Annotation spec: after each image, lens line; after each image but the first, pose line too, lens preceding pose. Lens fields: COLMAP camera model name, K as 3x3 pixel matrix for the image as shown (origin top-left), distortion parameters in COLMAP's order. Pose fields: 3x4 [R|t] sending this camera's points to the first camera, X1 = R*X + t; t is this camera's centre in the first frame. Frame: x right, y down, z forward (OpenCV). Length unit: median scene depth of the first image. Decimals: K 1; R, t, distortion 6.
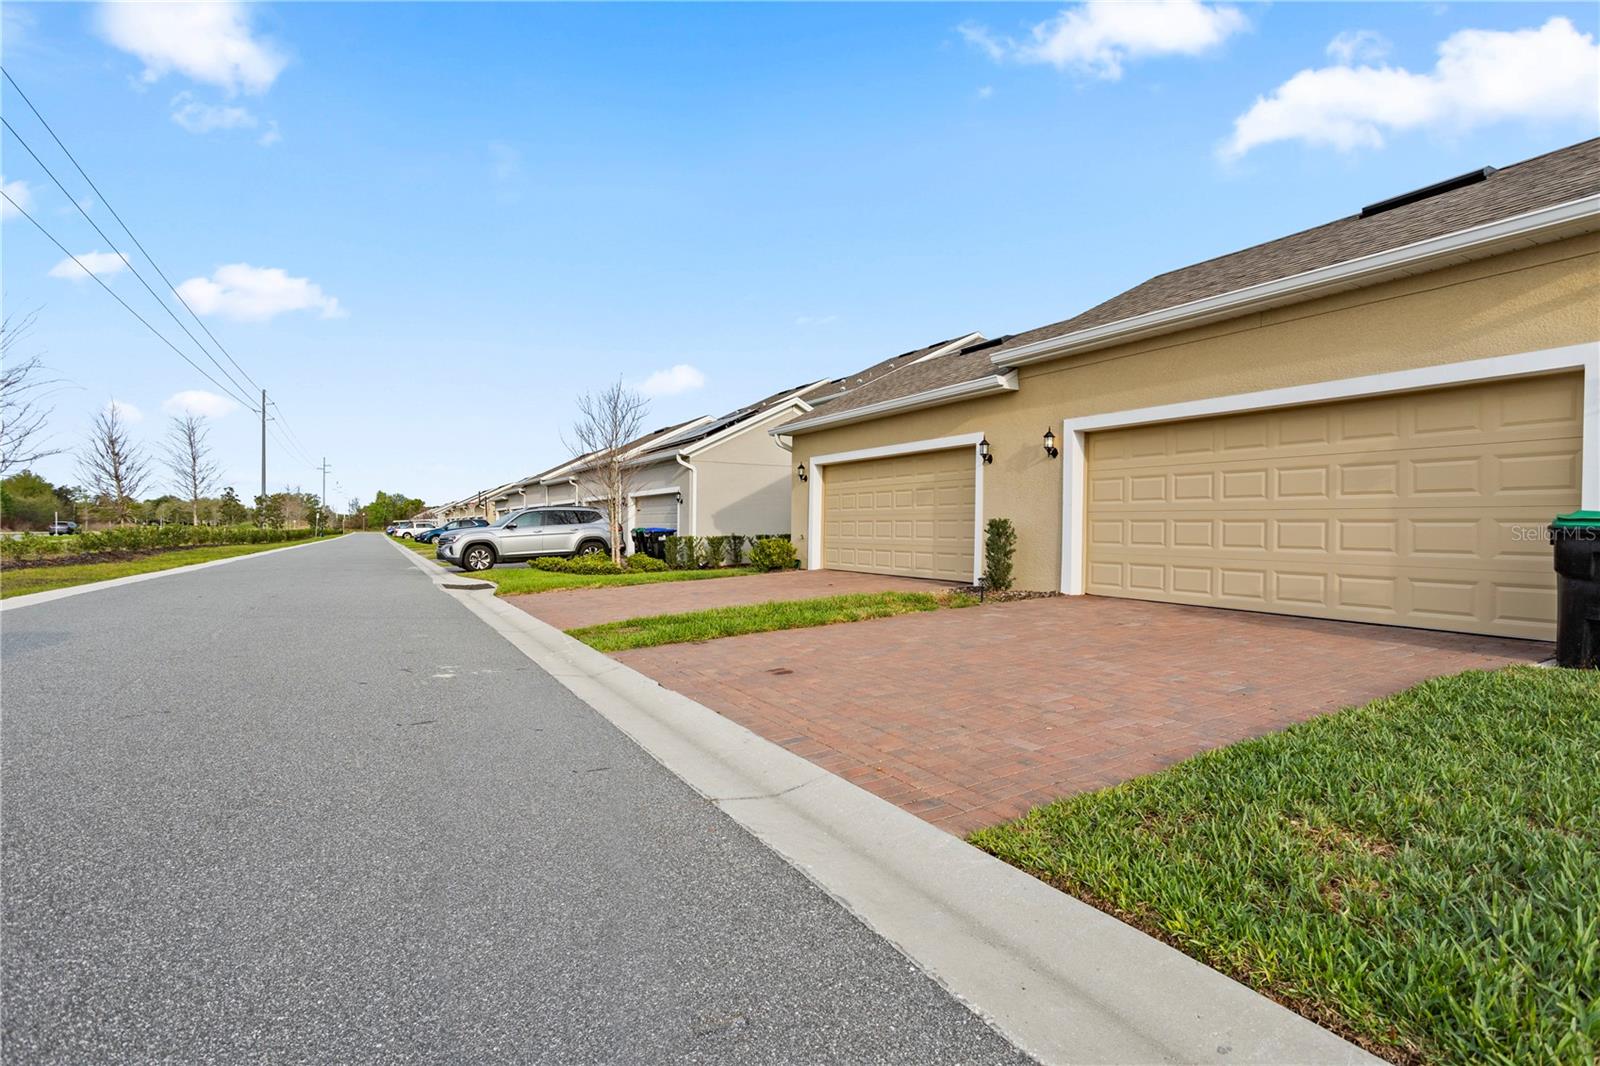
lens RADIAL K [[772.8, 0, 805.4], [0, 772.8, 518.1], [0, 0, 1]] dist [-0.047409, 0.025479]
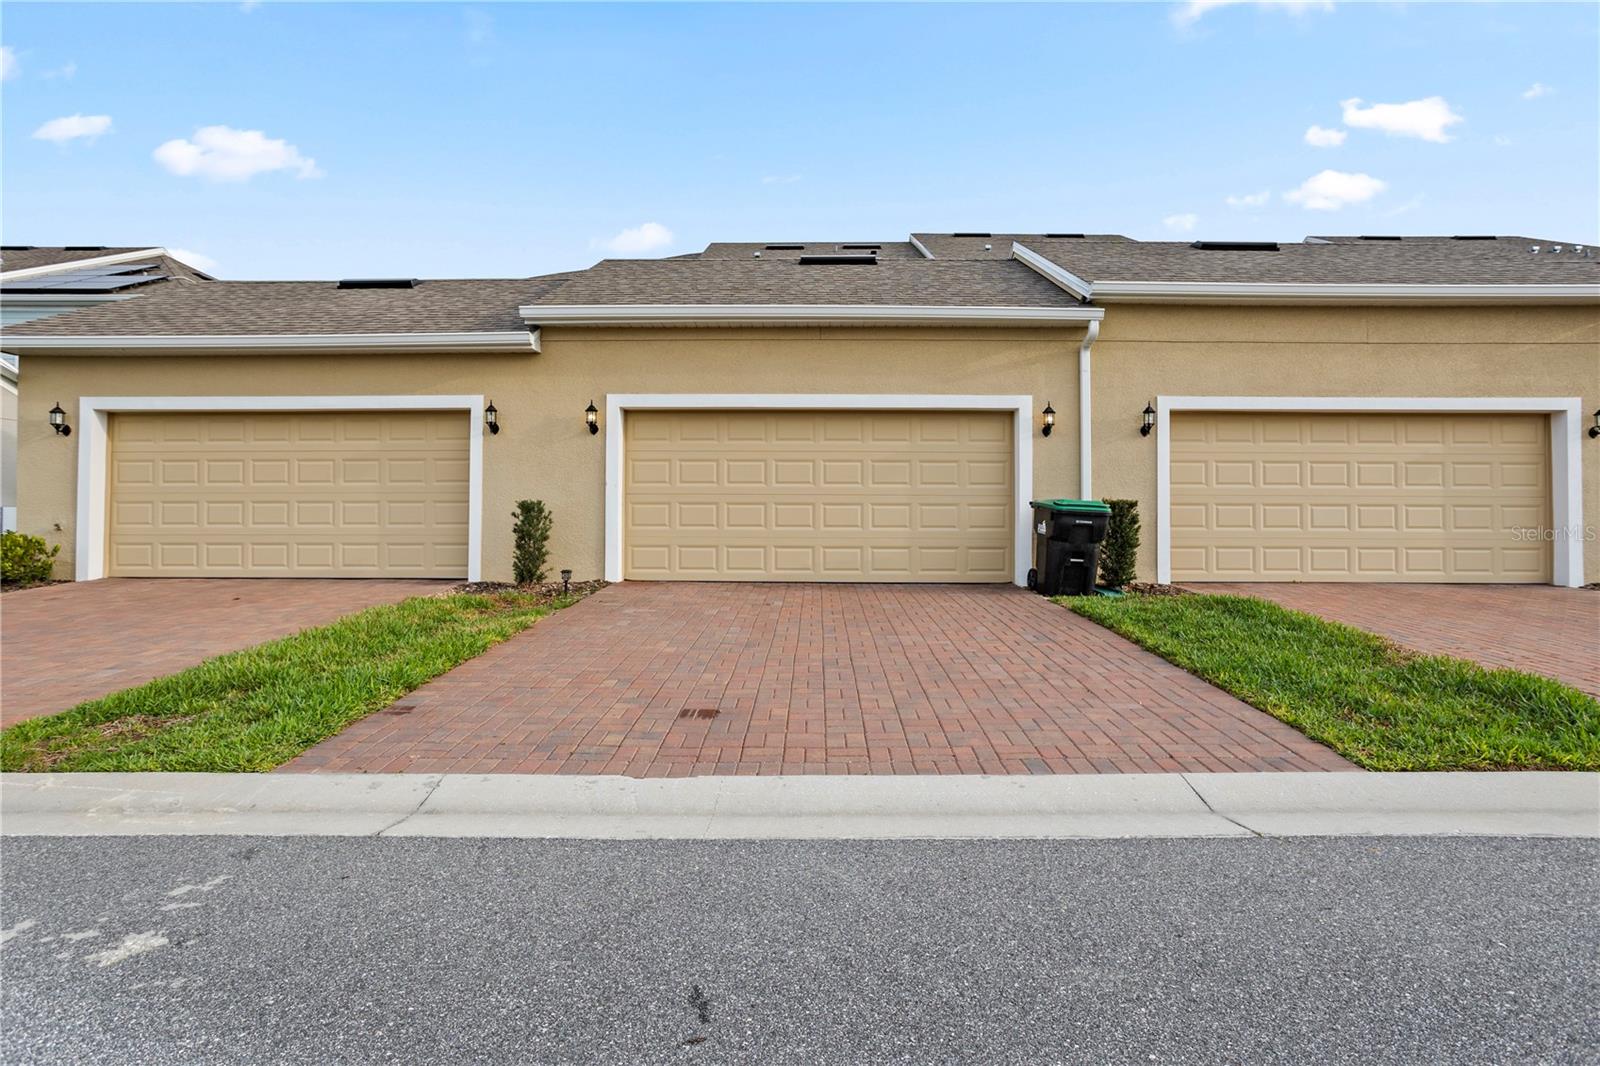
lens RADIAL K [[772.8, 0, 805.4], [0, 772.8, 518.1], [0, 0, 1]] dist [-0.047409, 0.025479]
pose [[0.513944, -0.012223, 0.857737, -0.341917], [-0.008362, 0.999780, 0.019257, 0.001651], [-0.857783, -0.017069, 0.513729, 0.313761]]
